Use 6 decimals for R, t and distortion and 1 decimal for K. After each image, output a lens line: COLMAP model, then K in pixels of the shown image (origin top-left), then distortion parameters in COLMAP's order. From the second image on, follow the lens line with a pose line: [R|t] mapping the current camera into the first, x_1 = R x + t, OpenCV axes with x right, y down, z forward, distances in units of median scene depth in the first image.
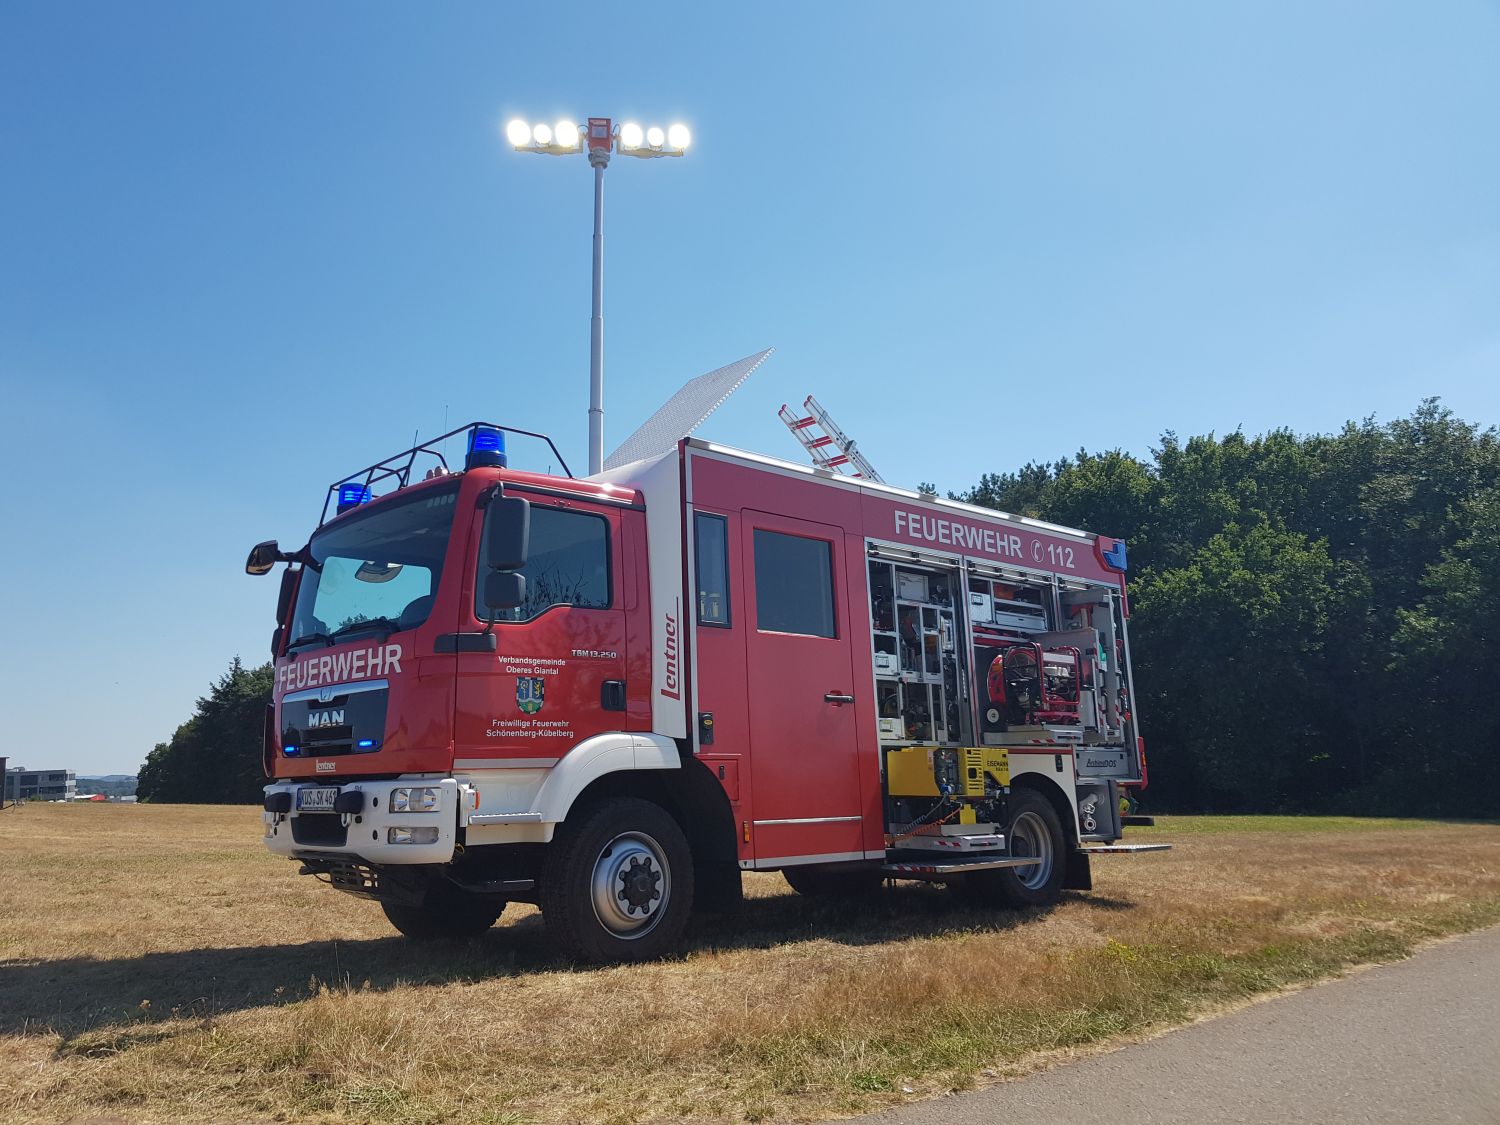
lens RADIAL K [[1179.0, 0, 699.3], [0, 1179.0, 537.7], [0, 0, 1]] dist [0.052263, -0.093997]
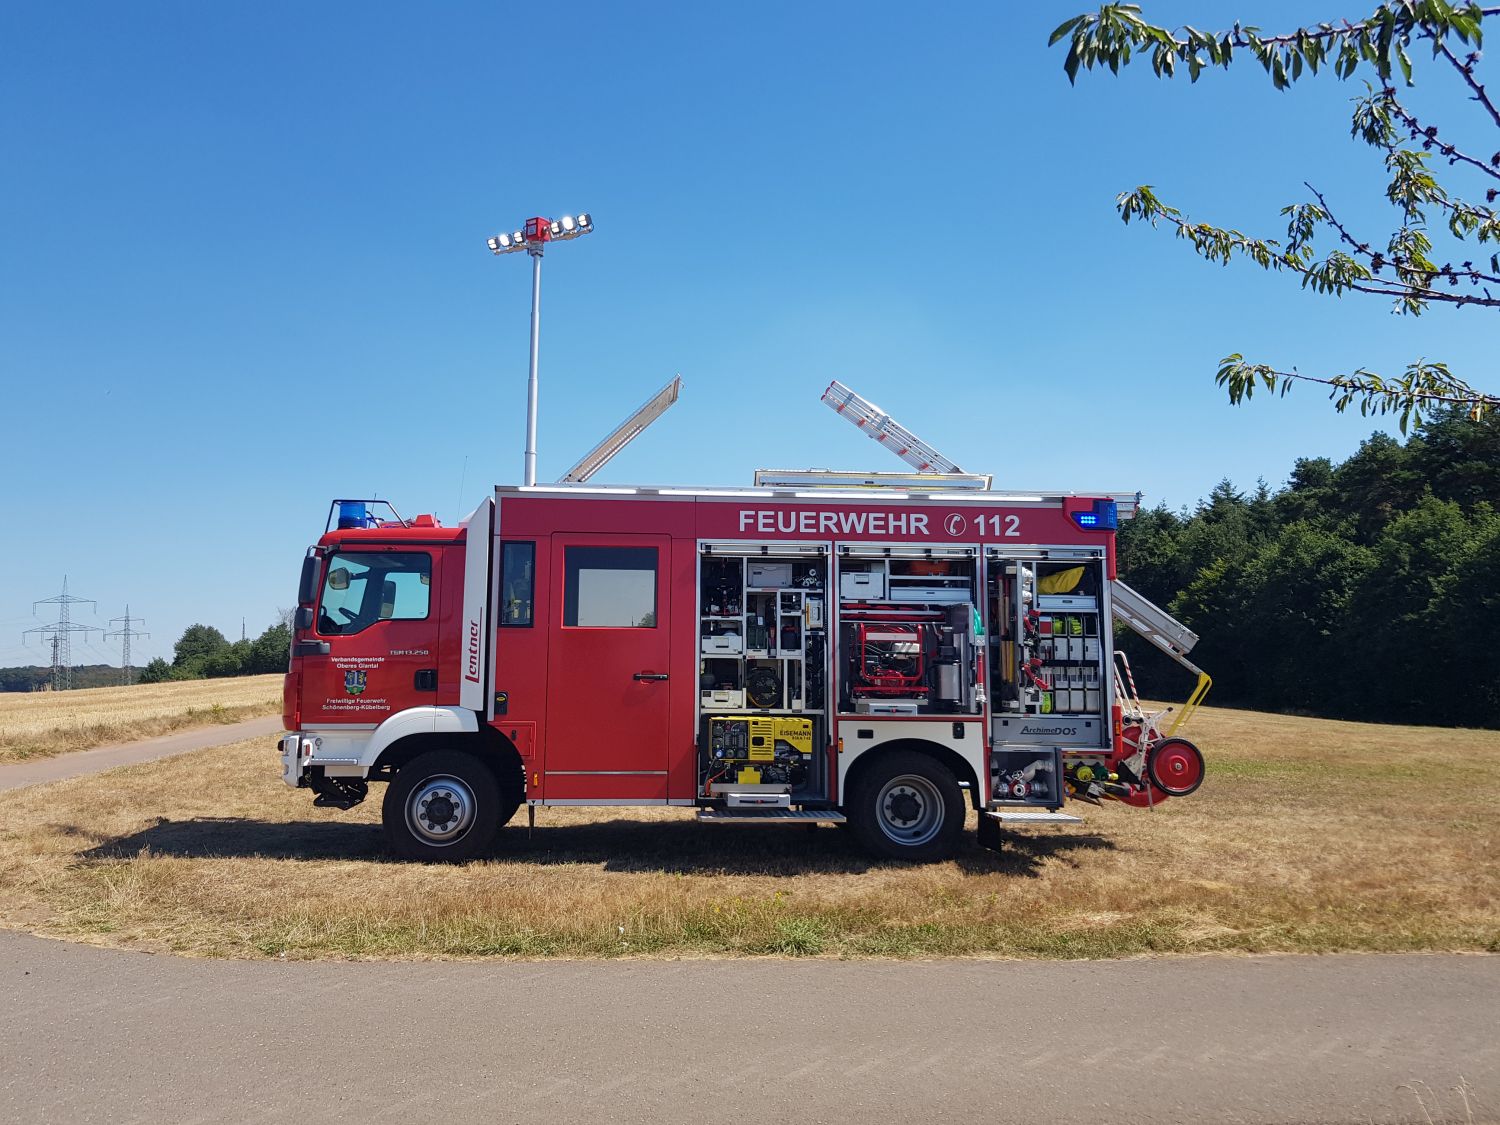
lens RADIAL K [[1179.0, 0, 735.5], [0, 1179.0, 549.4], [0, 0, 1]] dist [0.052263, -0.093997]
pose [[0.789438, -0.038164, -0.612643, 0.879112], [0.104019, 0.991948, 0.072244, -0.070674], [0.604953, -0.120759, 0.787051, 0.089276]]
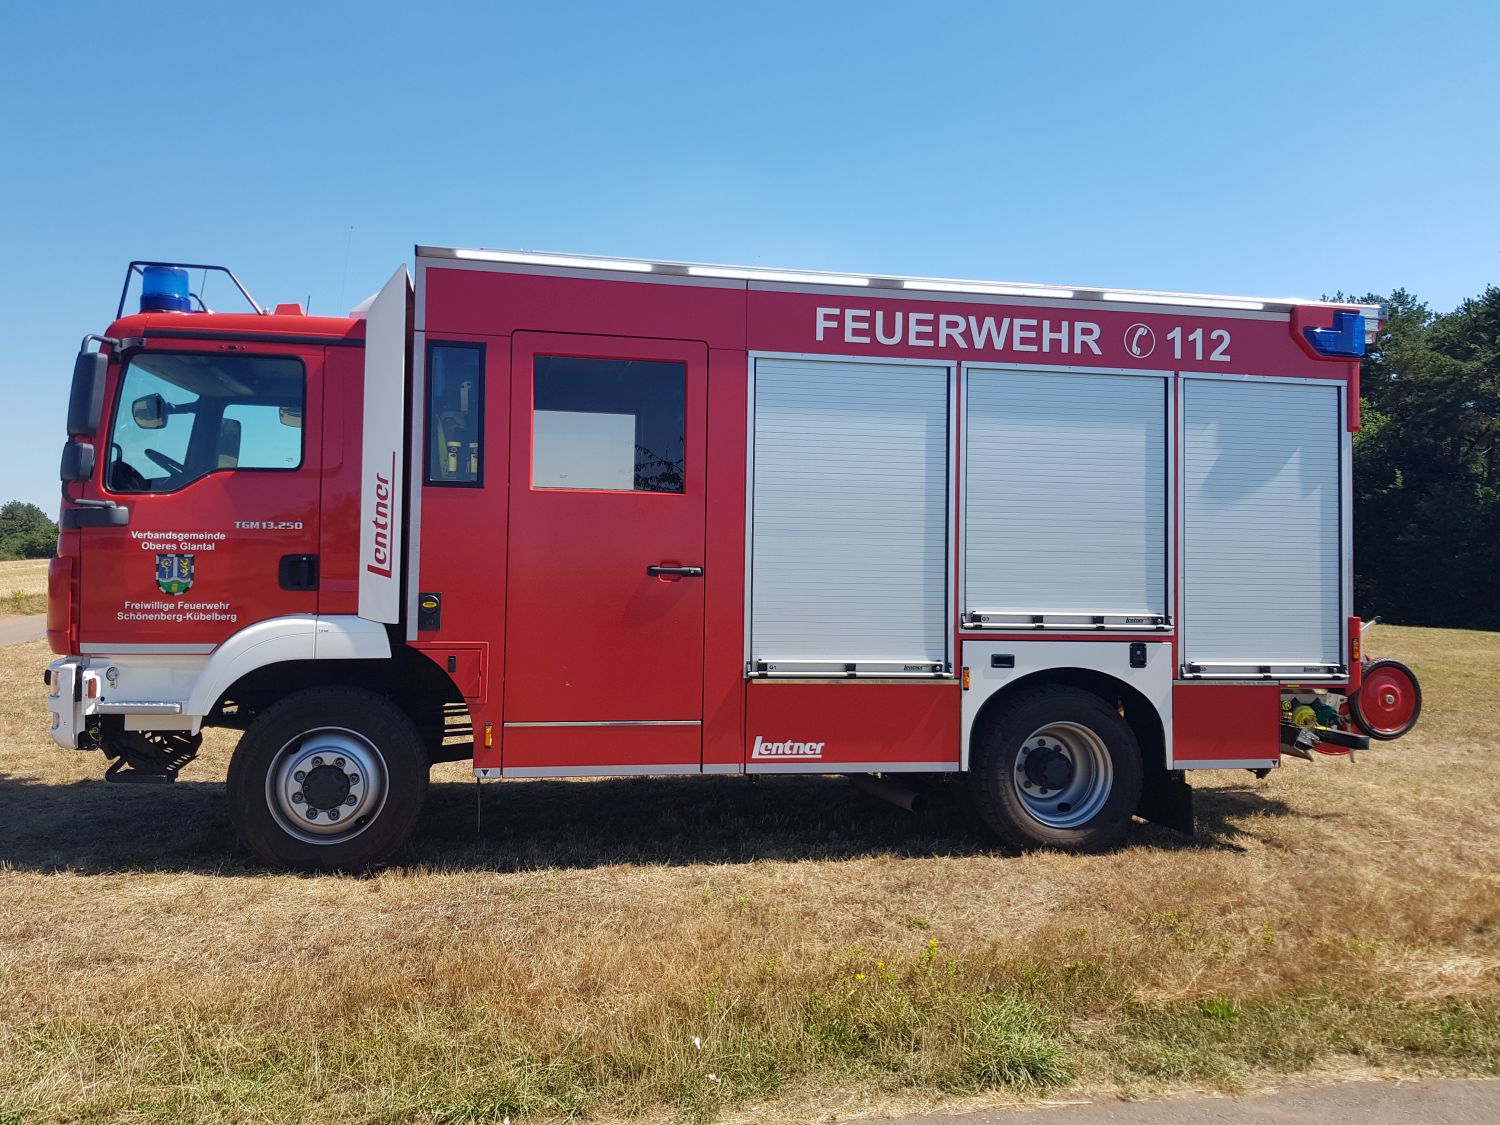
lens RADIAL K [[1179.0, 0, 734.2], [0, 1179.0, 544.7], [0, 0, 1]] dist [0.052263, -0.093997]
pose [[0.856298, 0.027420, -0.515754, 0.505207], [0.072502, 0.982320, 0.172599, -0.009171], [0.511369, -0.185190, 0.839170, 0.350077]]
